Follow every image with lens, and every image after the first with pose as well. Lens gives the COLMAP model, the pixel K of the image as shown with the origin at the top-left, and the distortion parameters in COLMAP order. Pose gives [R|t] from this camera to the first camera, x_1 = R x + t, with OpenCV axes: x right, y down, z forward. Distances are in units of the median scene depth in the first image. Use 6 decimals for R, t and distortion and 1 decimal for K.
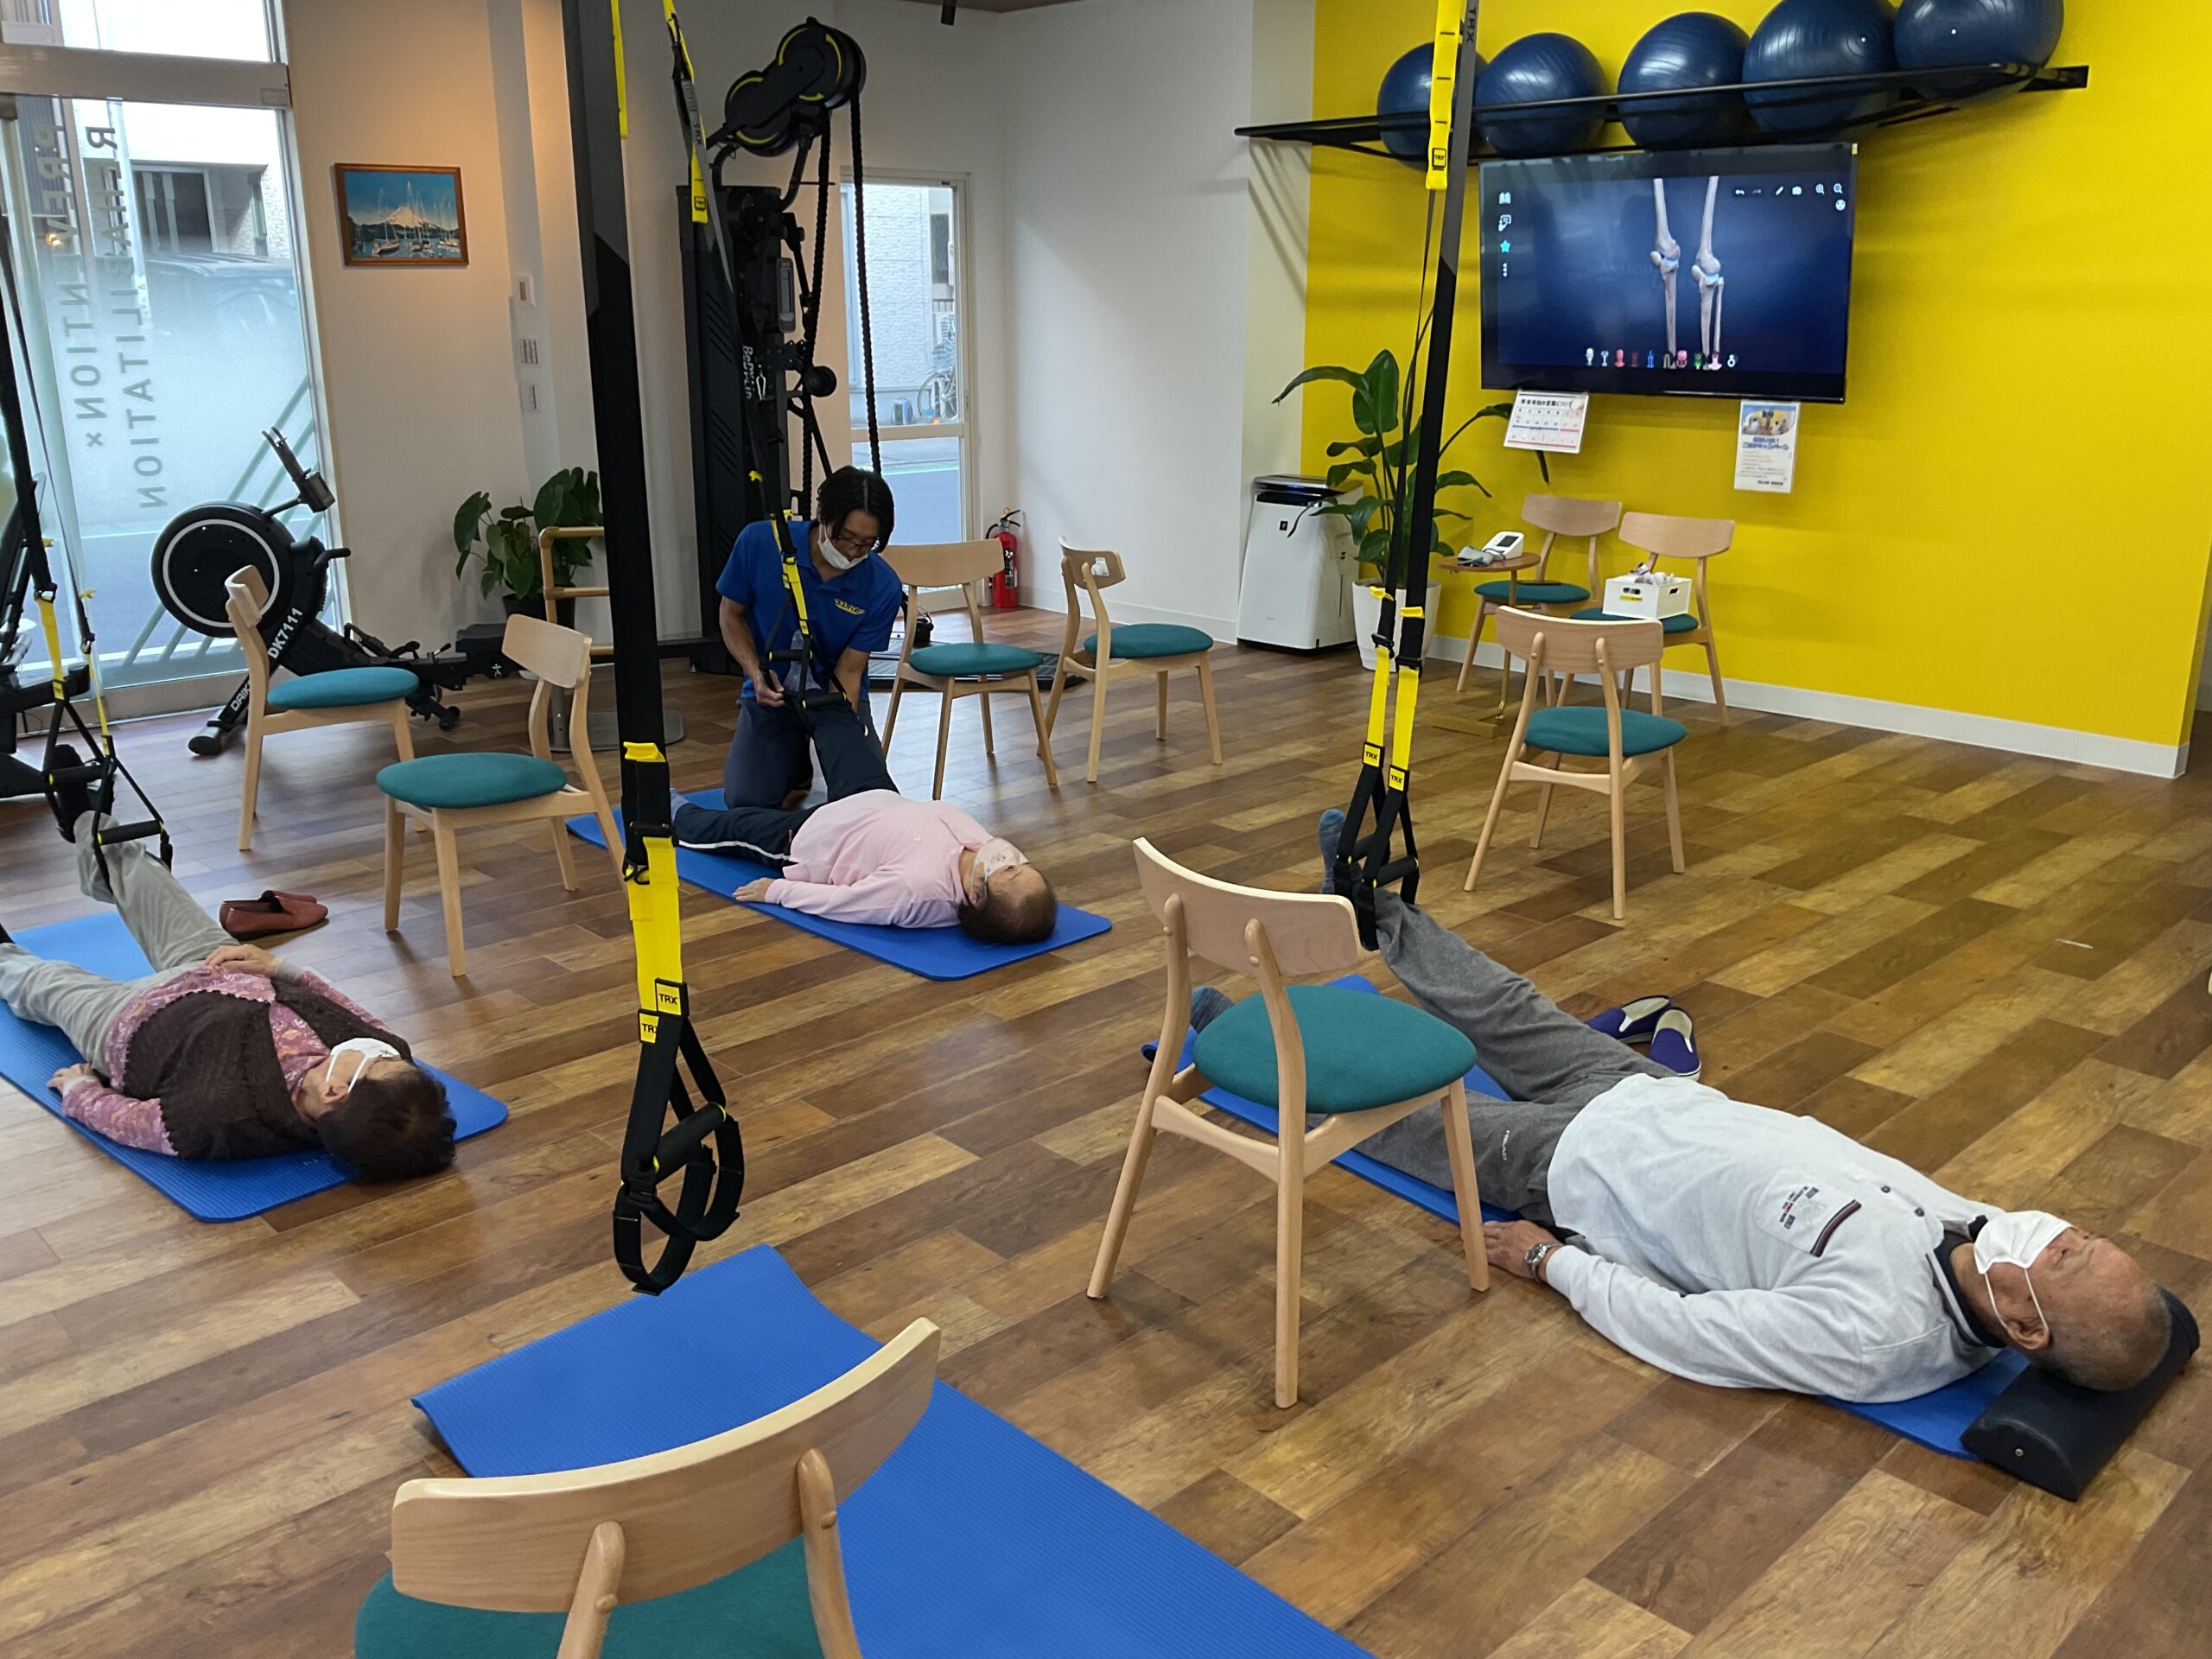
lens RADIAL K [[1837.9, 0, 1102.7], [0, 1837.9, 807.4], [0, 0, 1]] dist [0.067280, -0.122413]
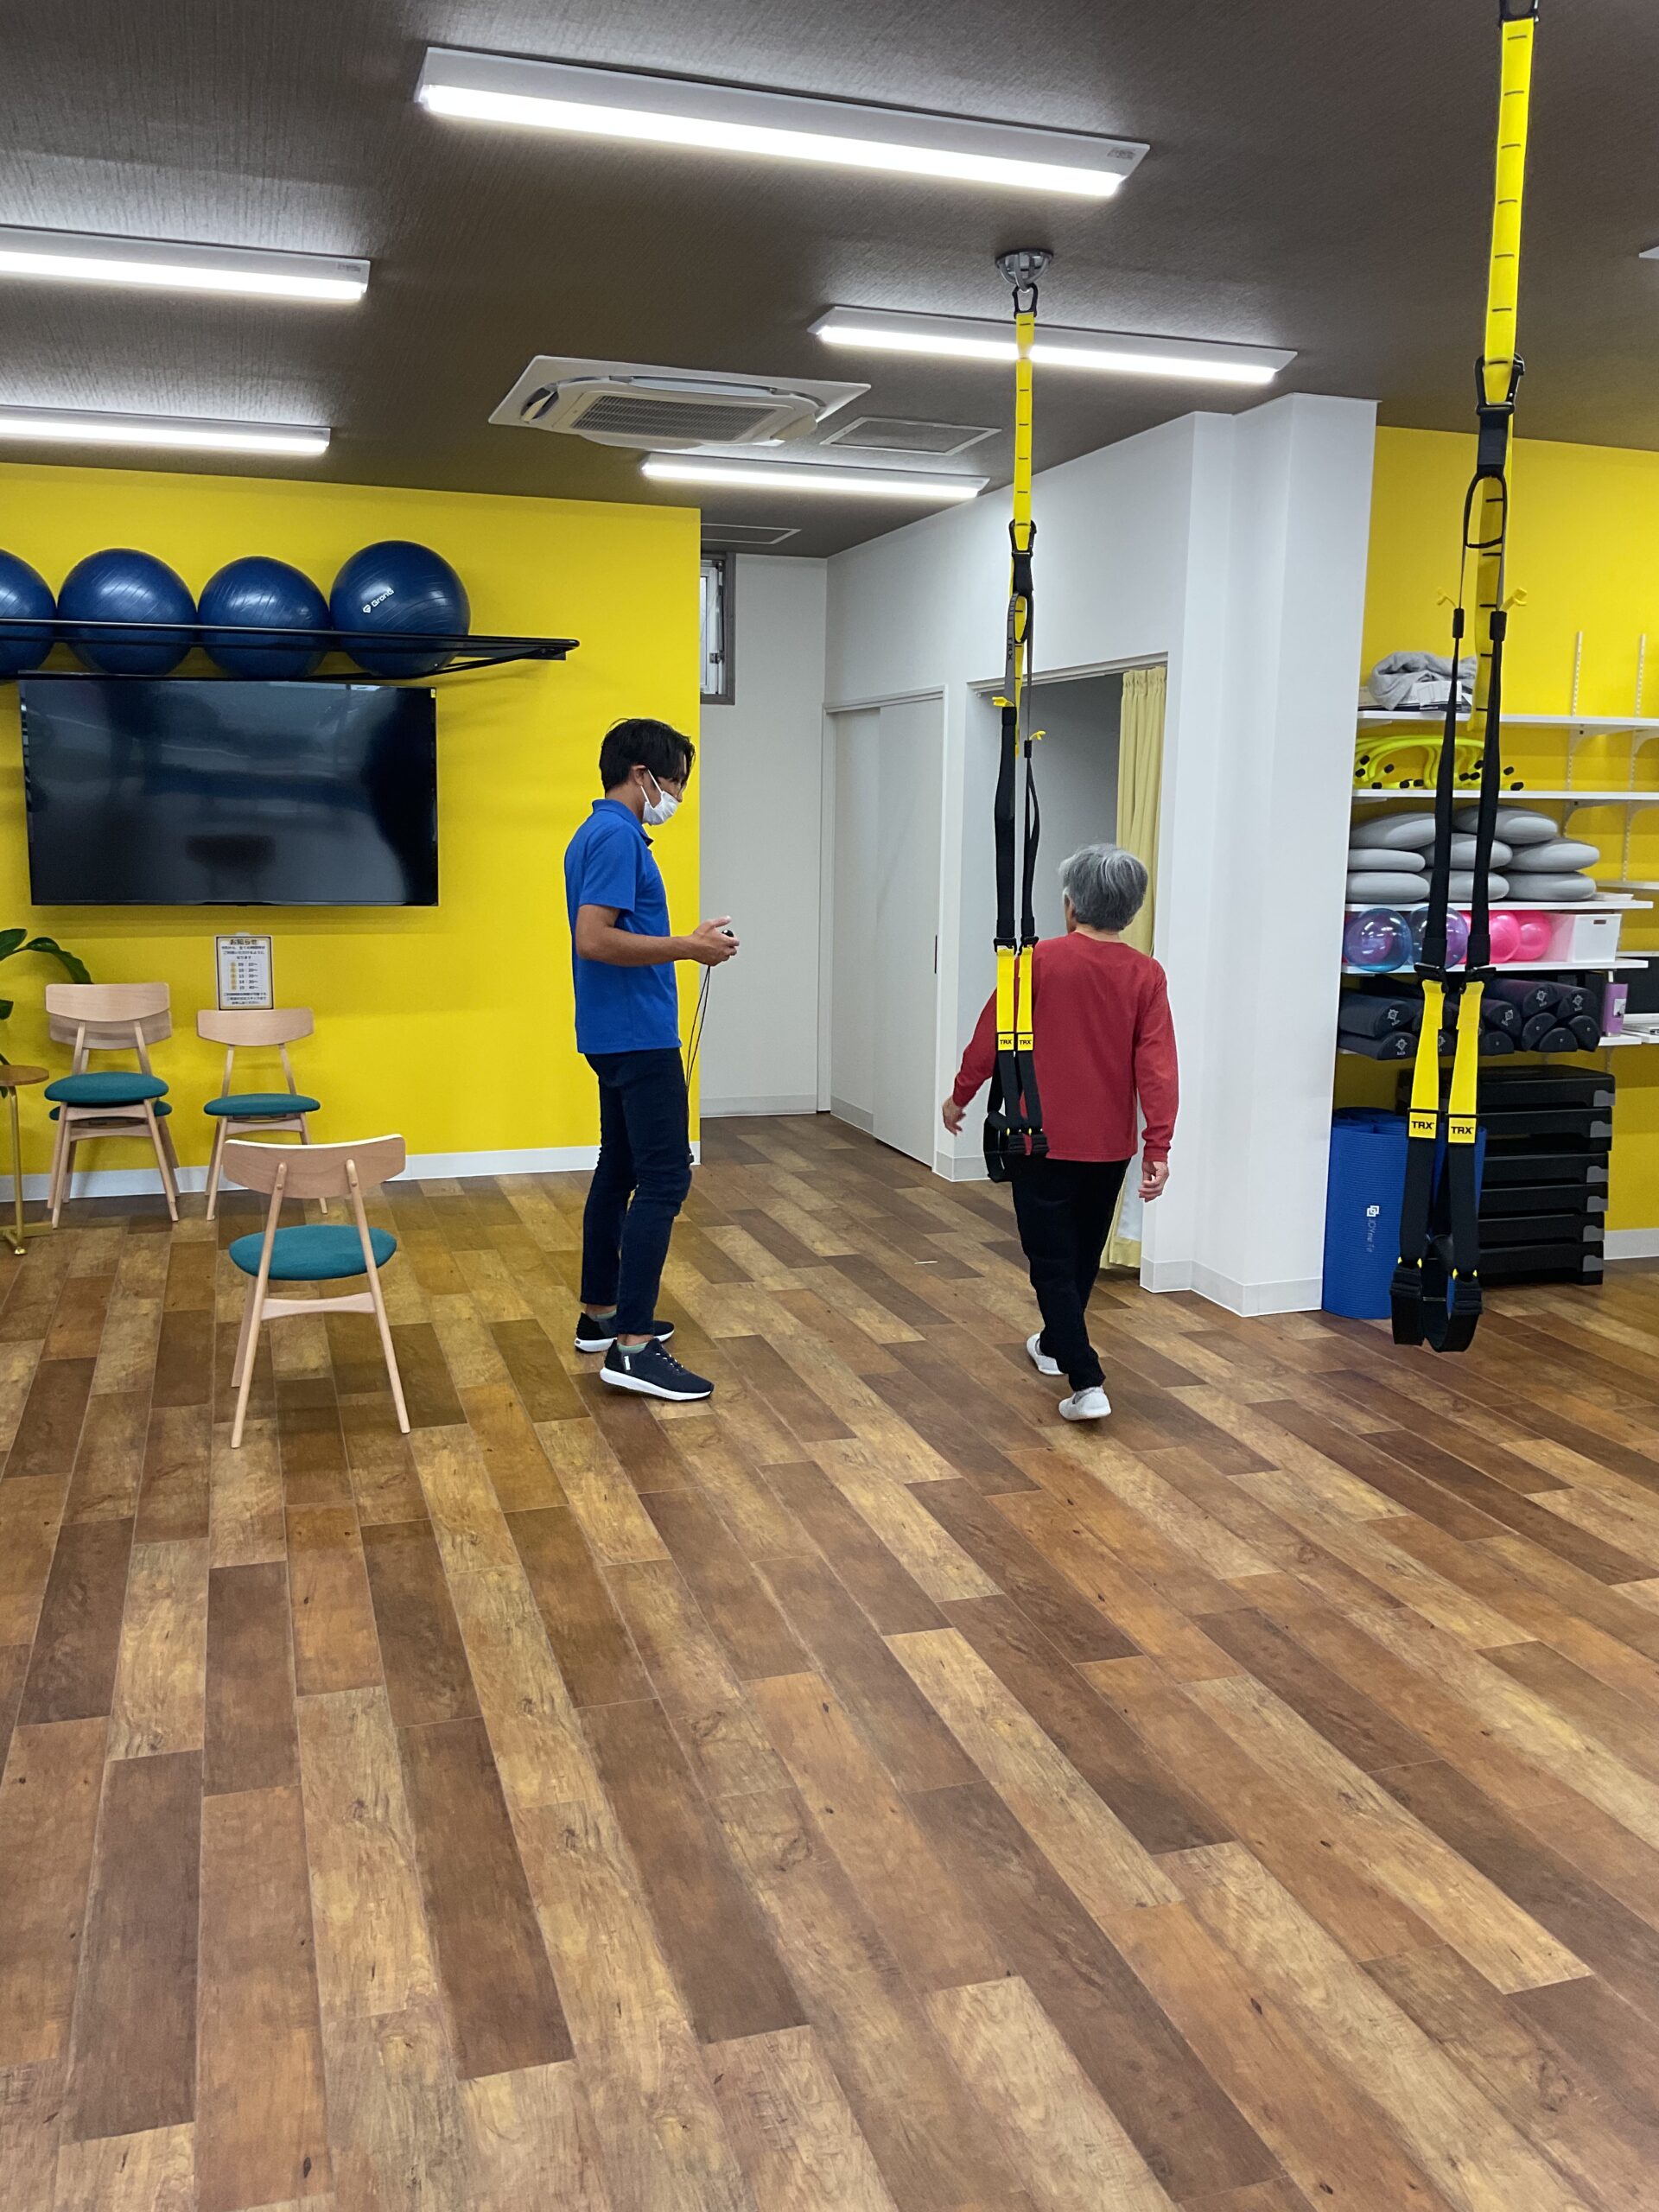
lens RADIAL K [[1837.9, 0, 809.9], [0, 1837.9, 1095.8], [0, 0, 1]] dist [0.067280, -0.122413]
pose [[0.440265, -0.137782, 0.887233, -0.566582], [0.232254, 0.972000, 0.035696, -0.092032], [-0.867309, 0.190348, 0.459938, 0.297328]]
